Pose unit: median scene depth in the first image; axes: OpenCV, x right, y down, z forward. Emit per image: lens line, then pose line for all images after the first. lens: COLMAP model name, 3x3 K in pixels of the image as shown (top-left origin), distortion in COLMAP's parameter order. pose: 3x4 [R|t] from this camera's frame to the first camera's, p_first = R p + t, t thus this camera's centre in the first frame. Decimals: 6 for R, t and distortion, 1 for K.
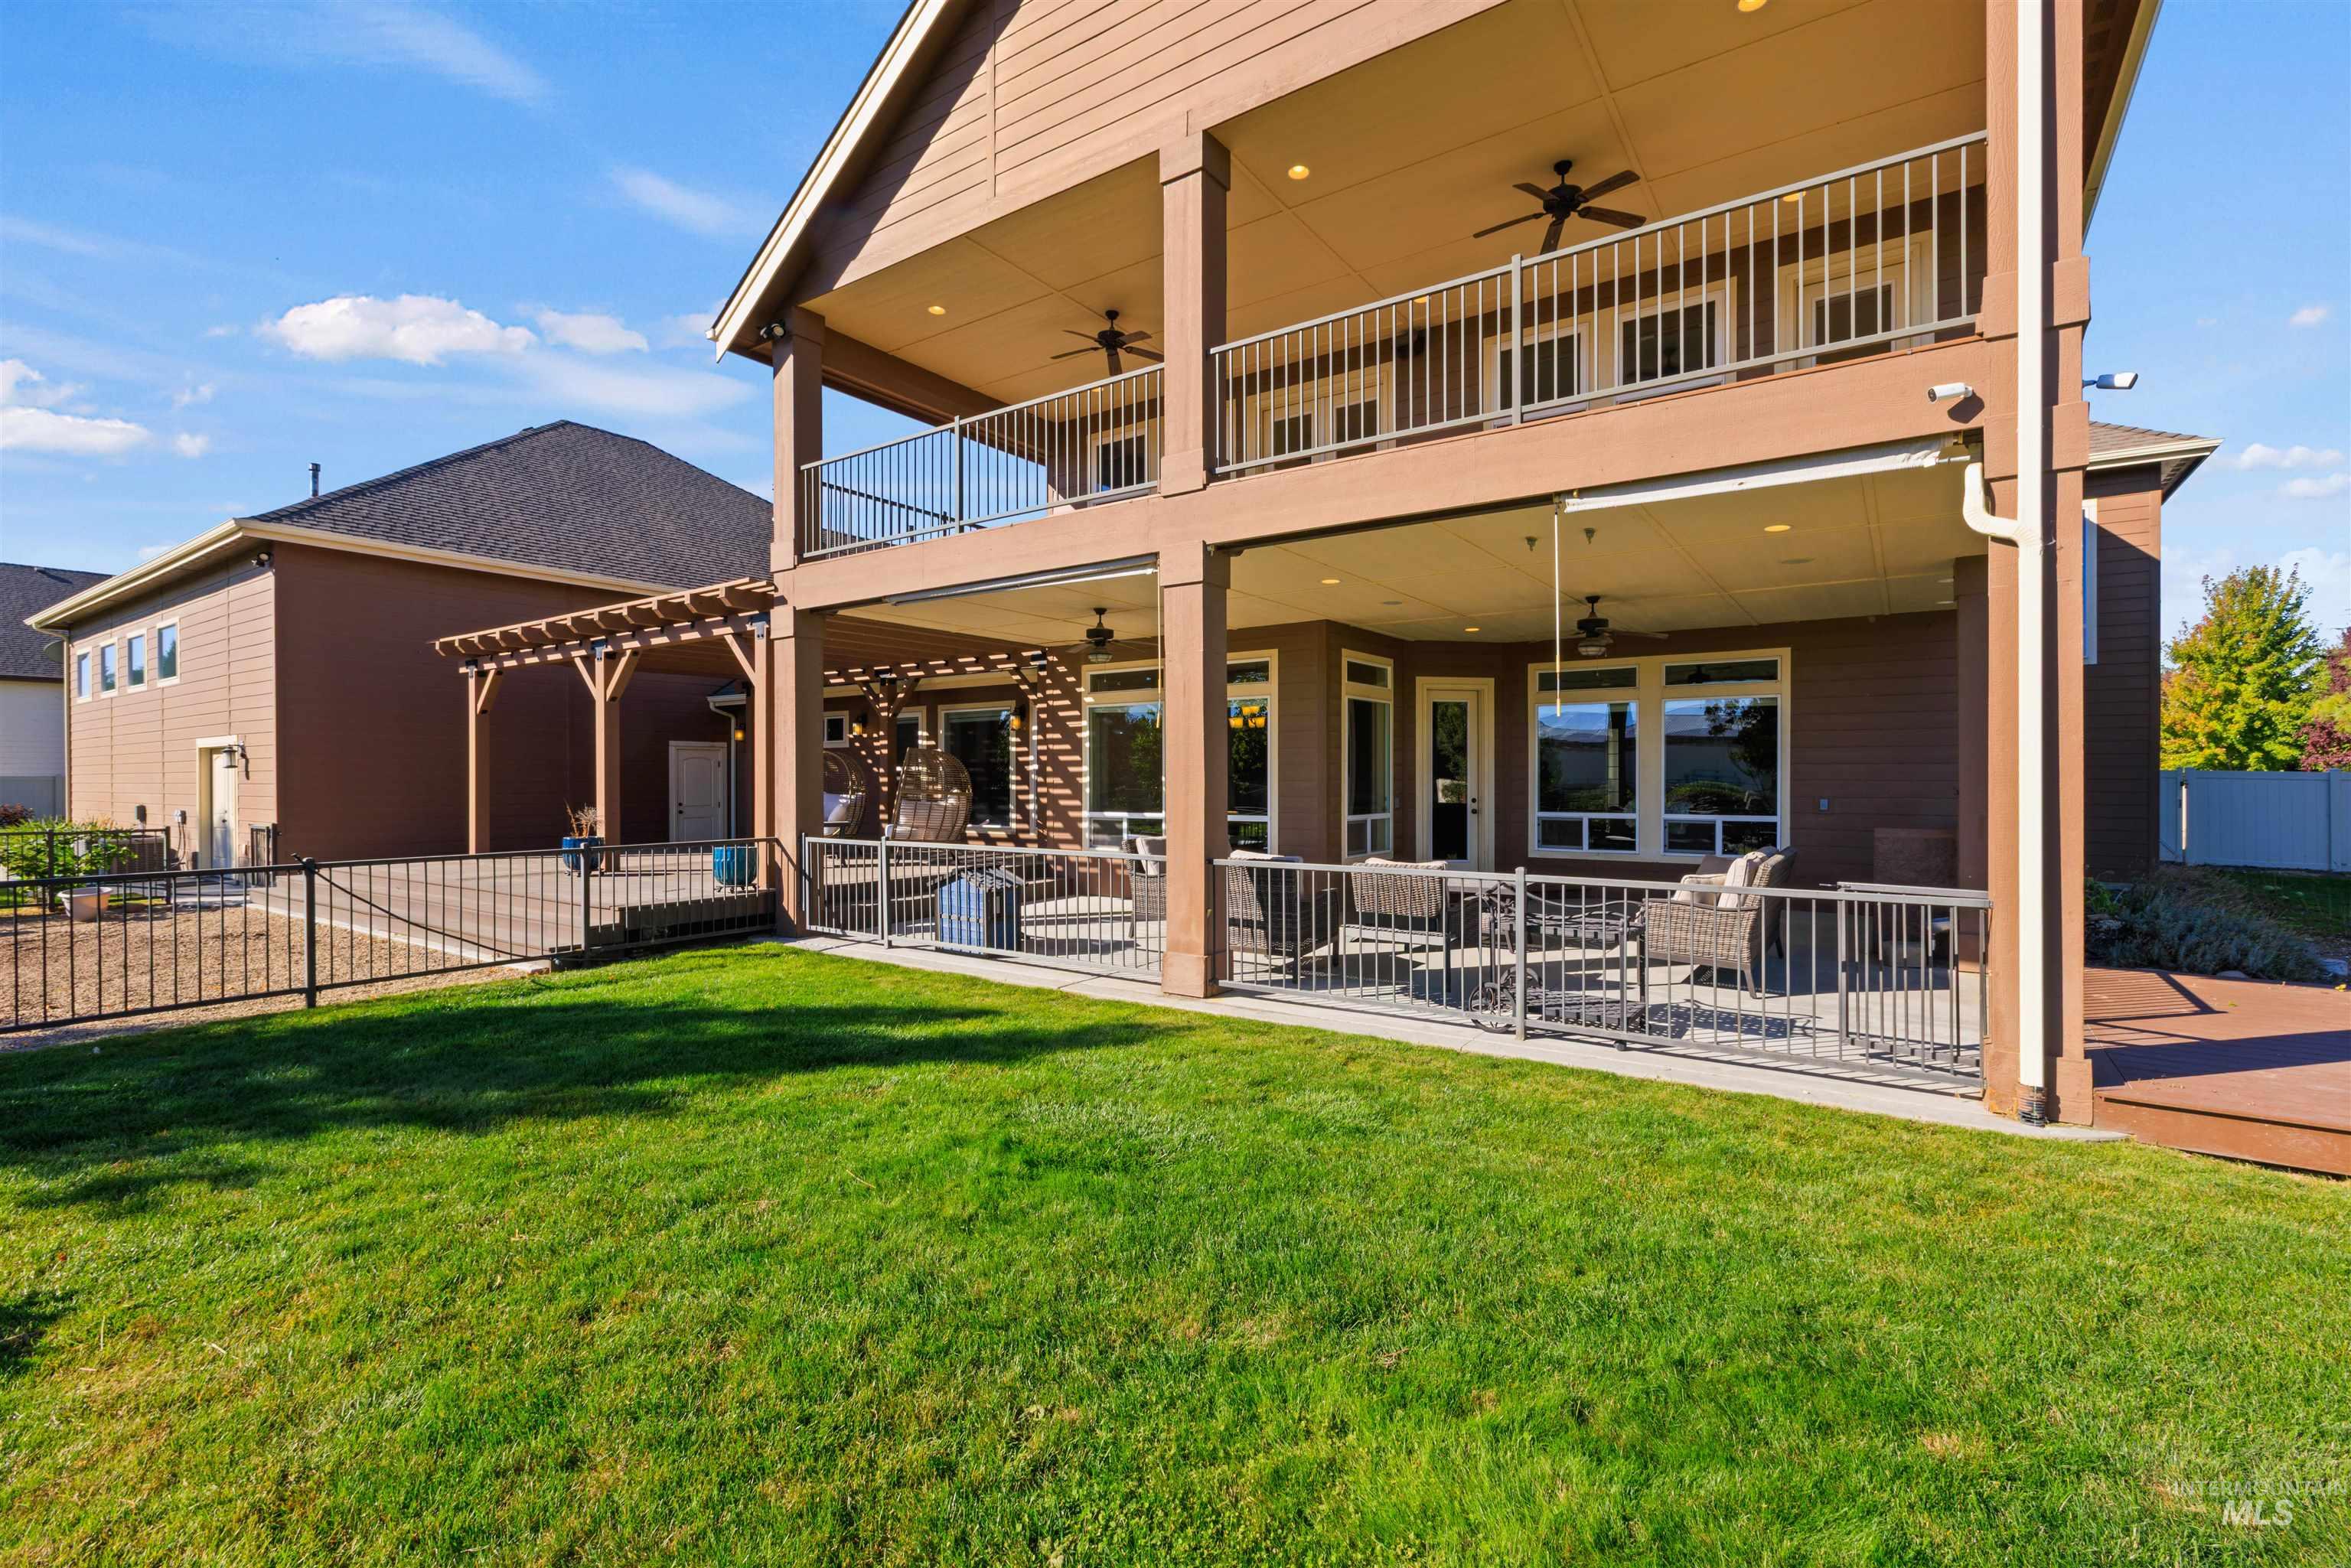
lens RADIAL K [[1043.7, 0, 1185.8], [0, 1043.7, 782.6], [0, 0, 1]] dist [-0.000972, -0.000142]
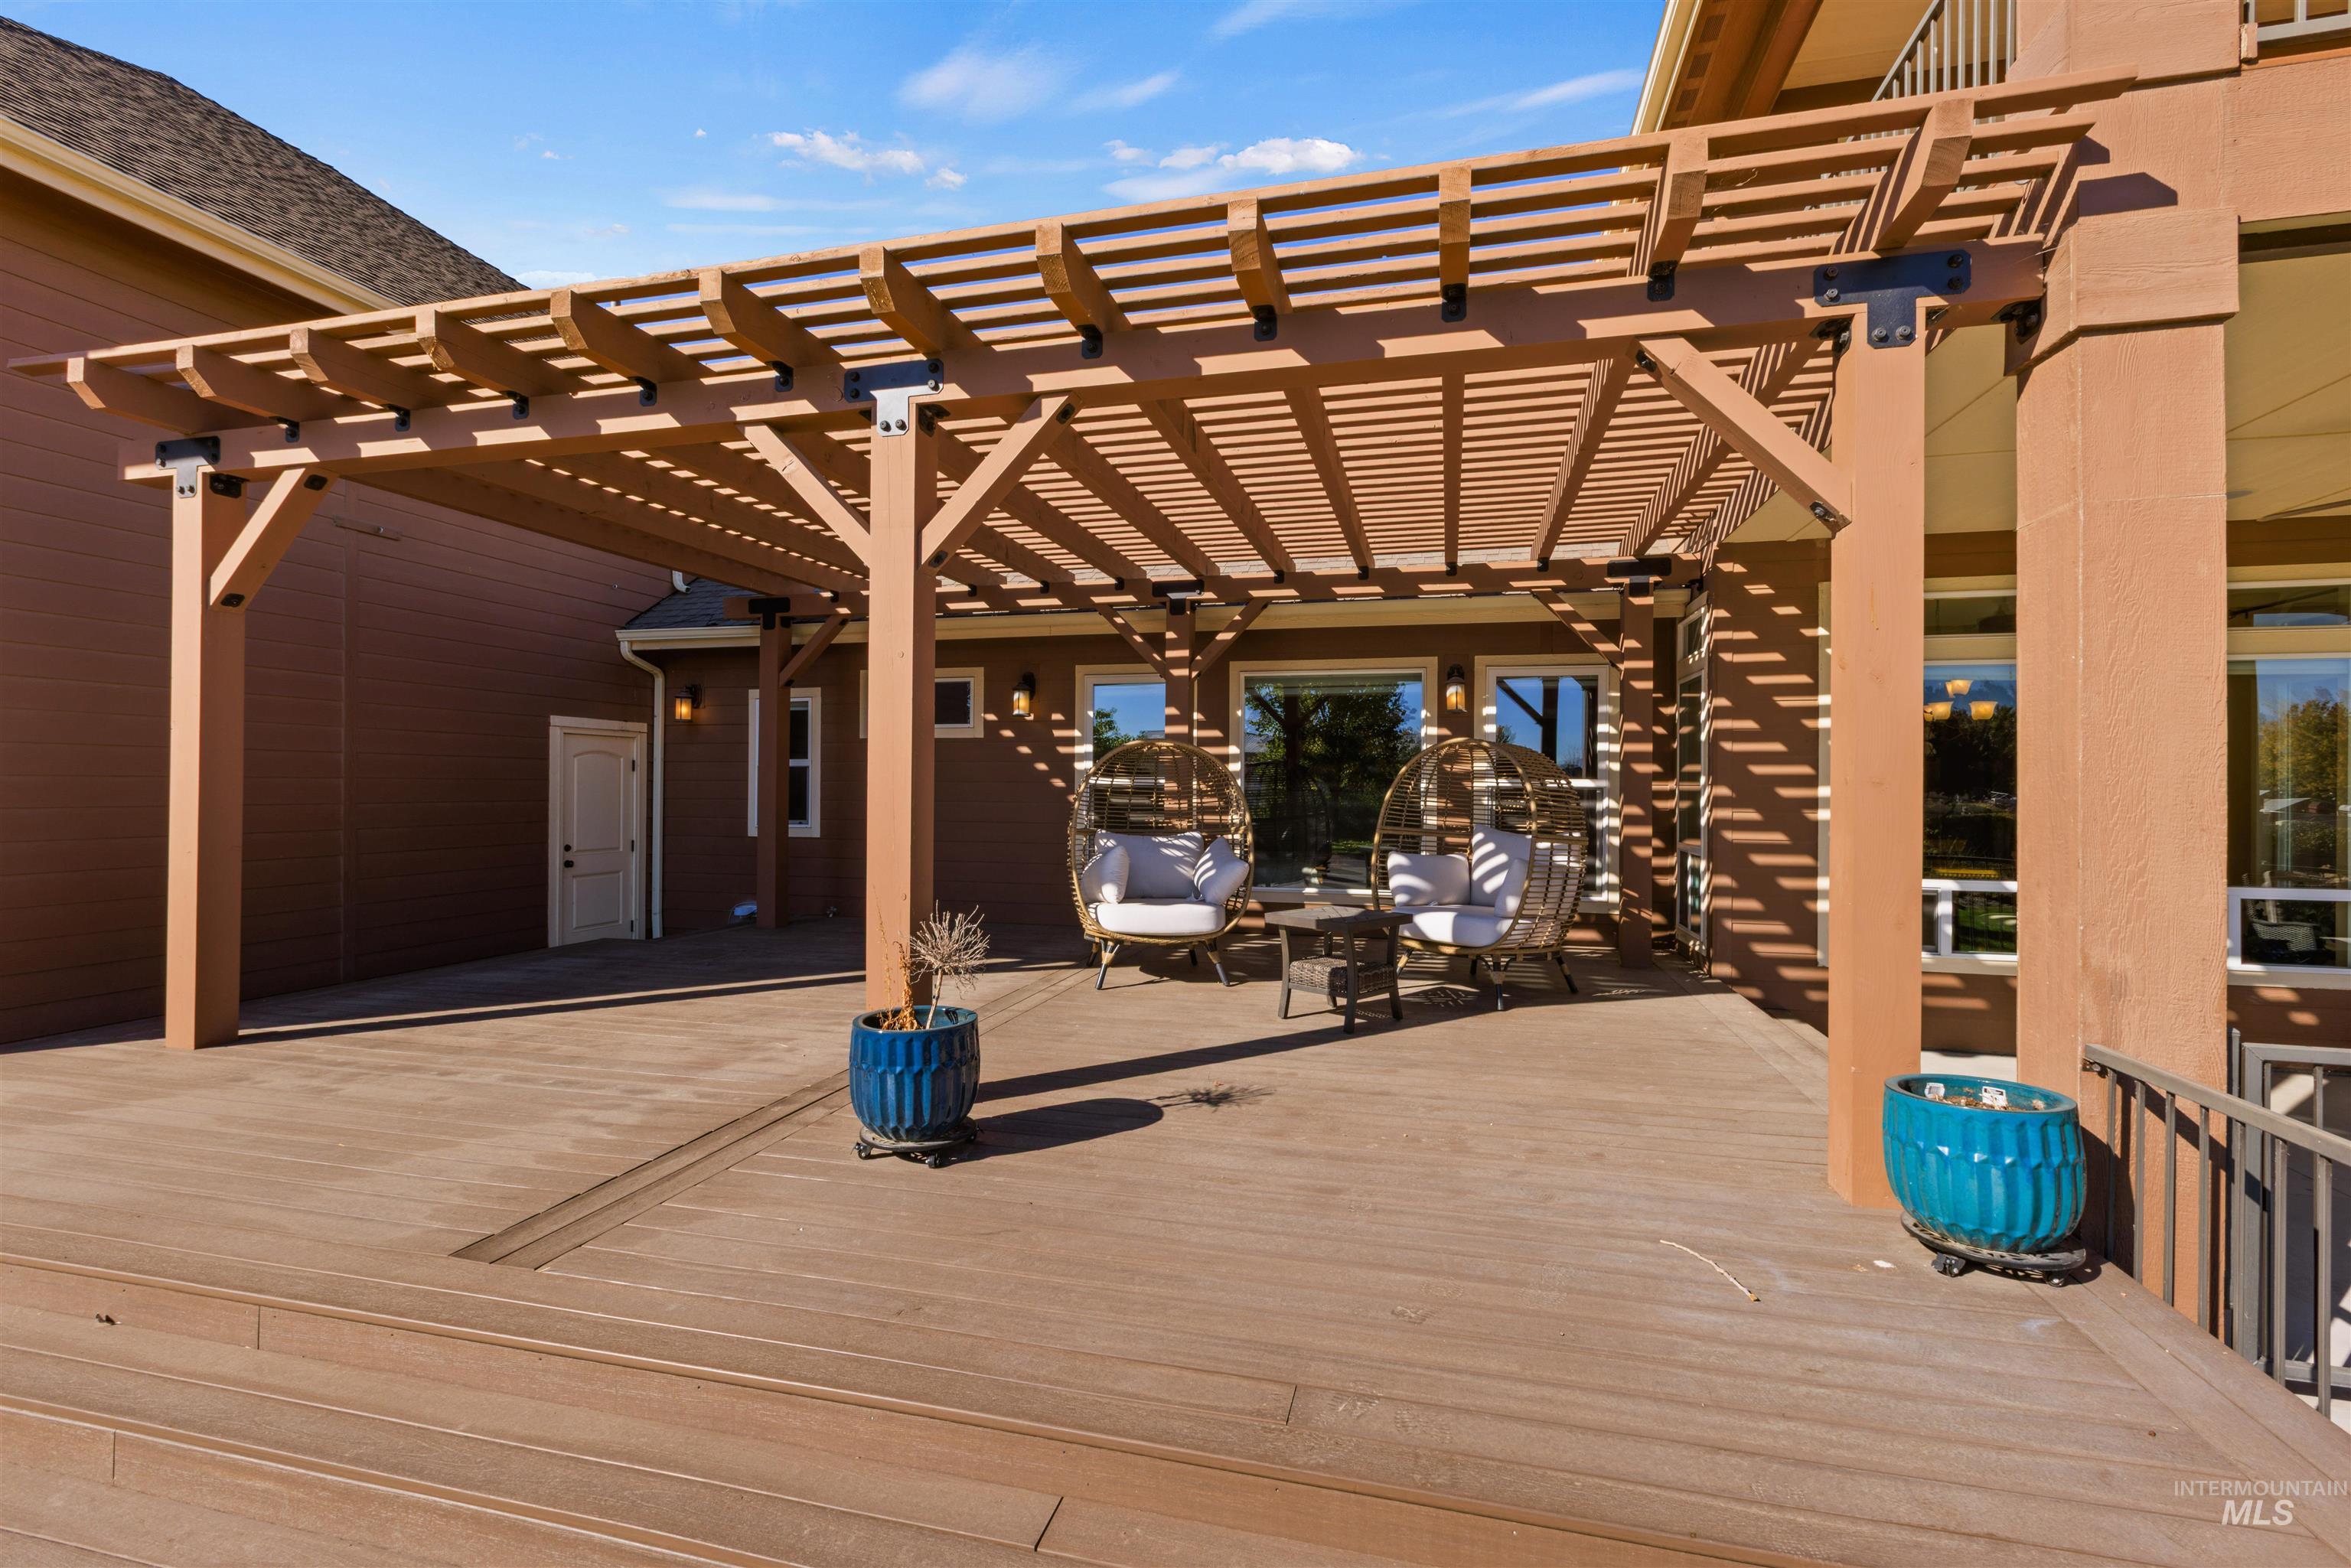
lens RADIAL K [[1043.7, 0, 1177.5], [0, 1043.7, 791.5], [0, 0, 1]] dist [-0.000972, -0.000142]
pose [[0.936920, 0.007689, 0.349459, -0.566496], [-0.008433, 0.999964, 0.000610, -0.011463], [-0.349442, -0.003518, 0.936951, 0.653976]]
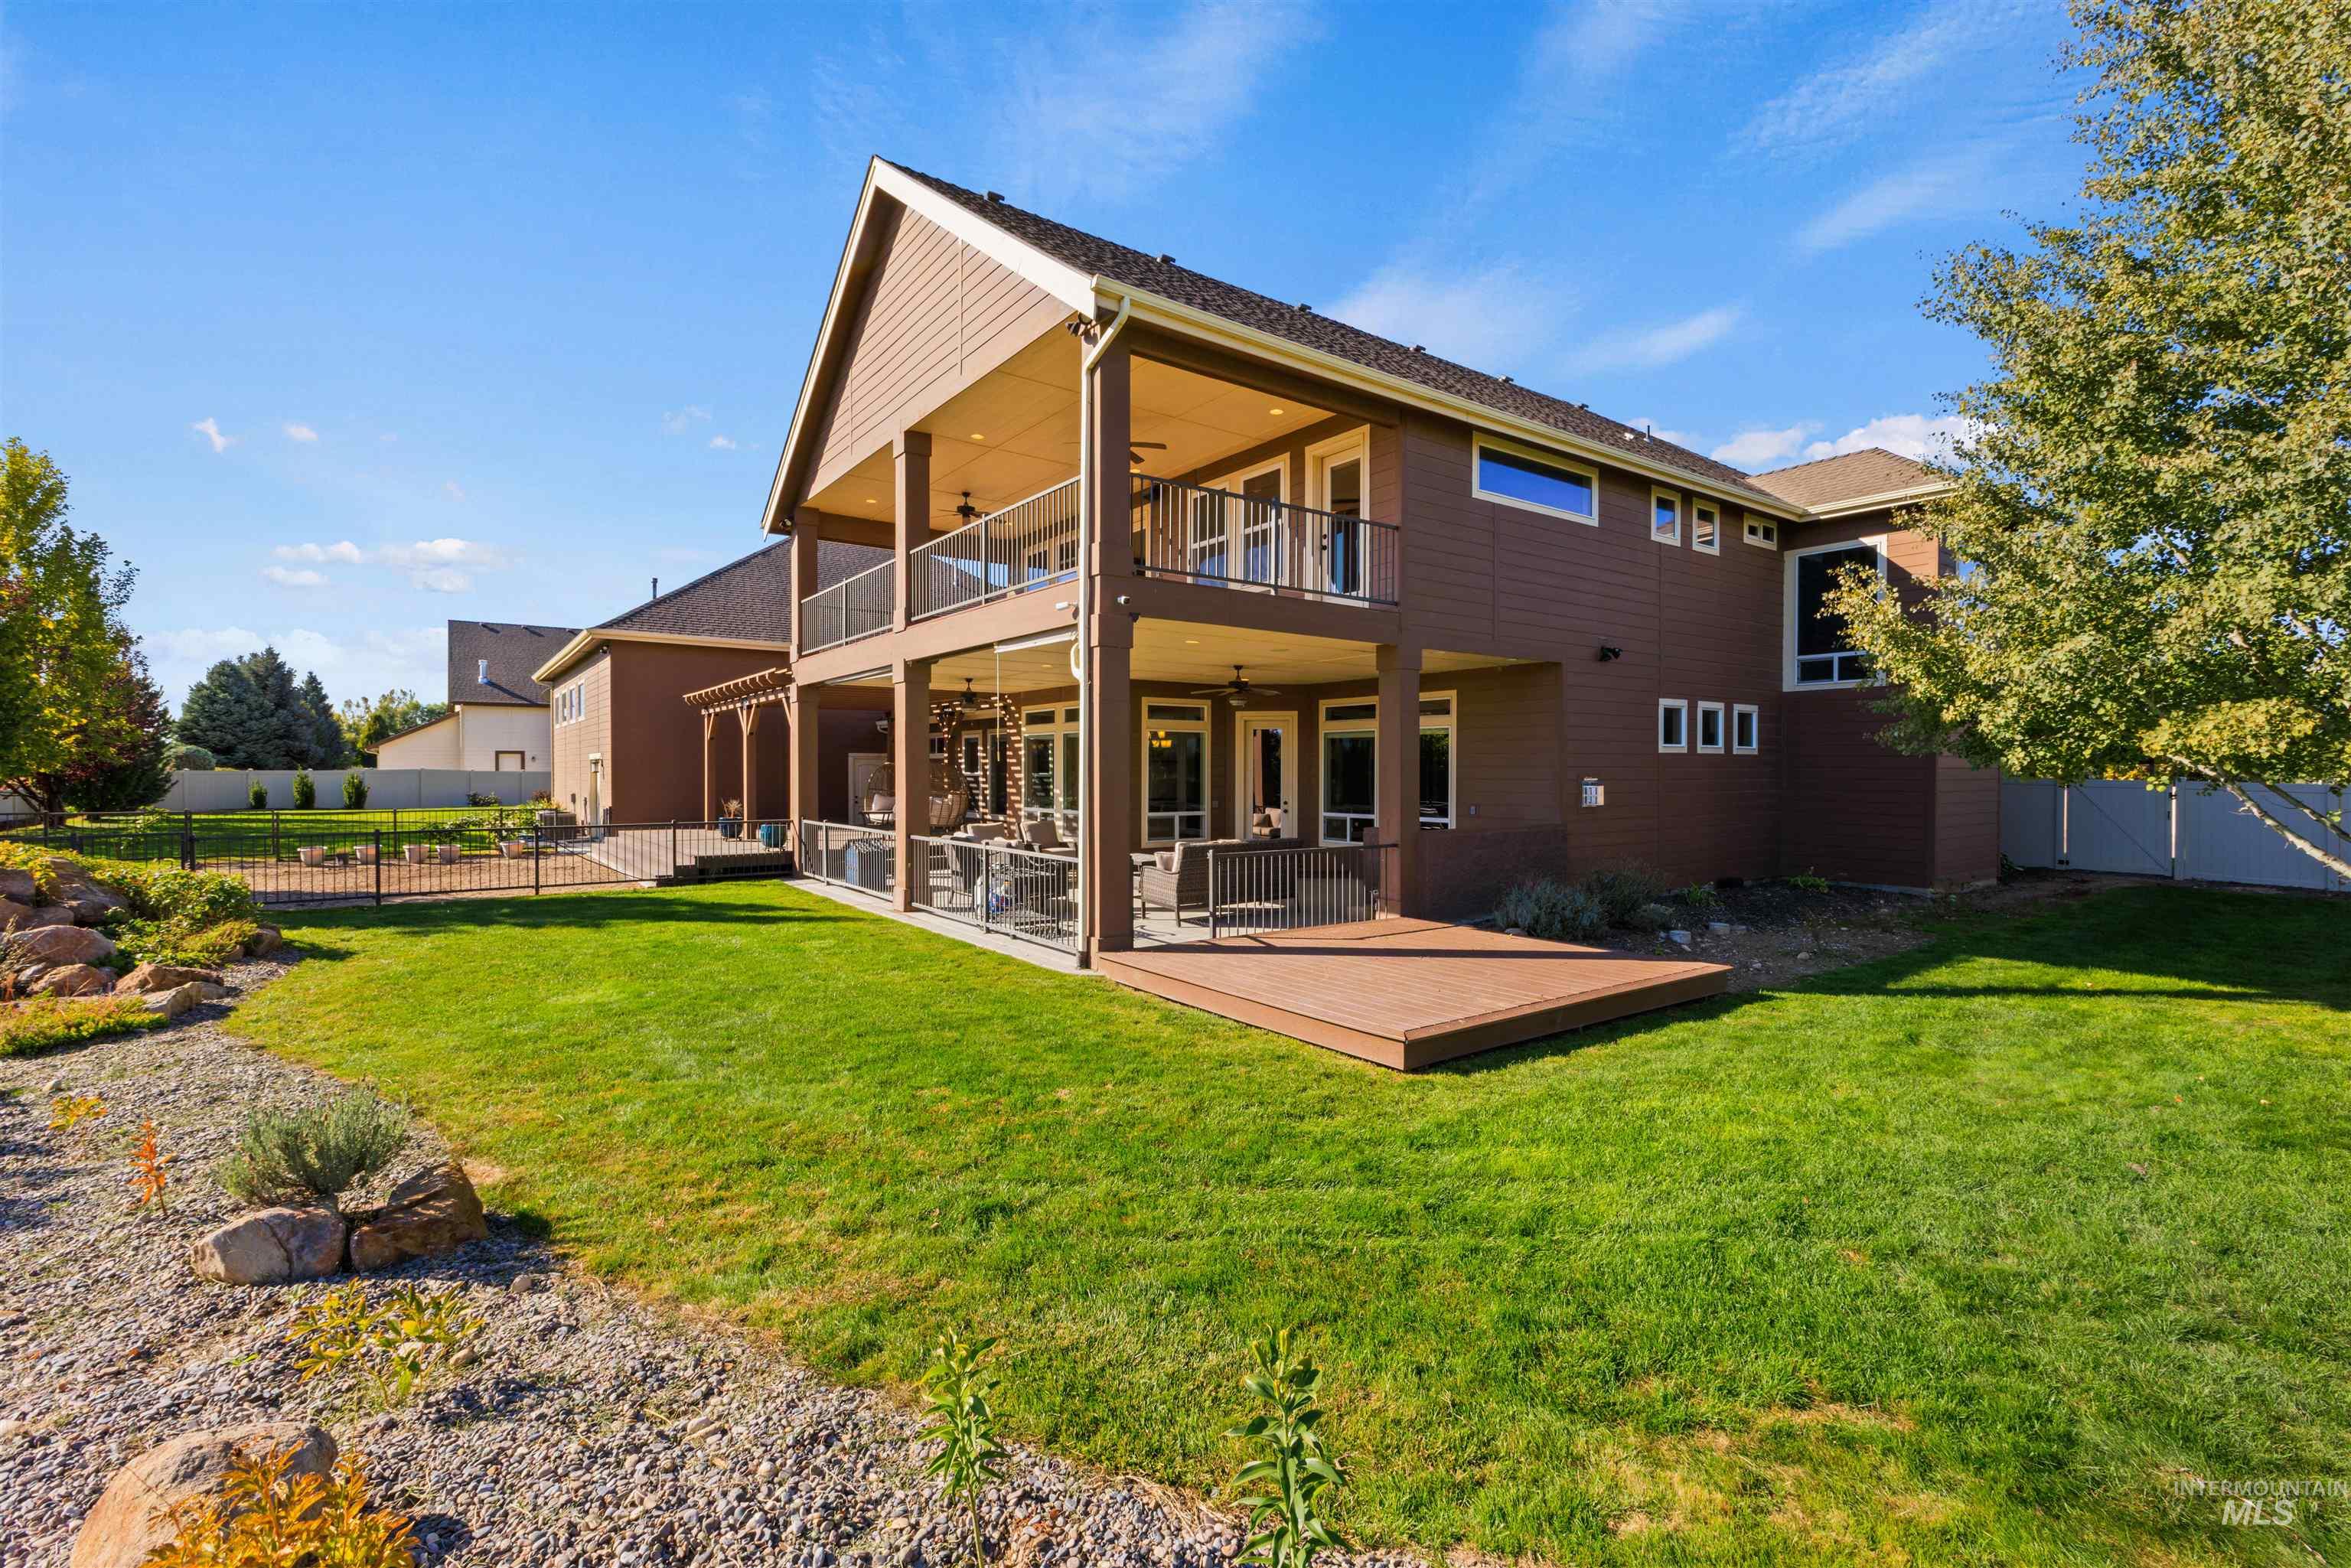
lens RADIAL K [[1043.7, 0, 1167.7], [0, 1043.7, 778.8], [0, 0, 1]] dist [-0.000972, -0.000142]
pose [[0.940462, 0.006563, -0.339837, 0.606418], [-0.004933, 0.999972, 0.005660, -0.021025], [0.339864, -0.003647, 0.940467, -0.310424]]
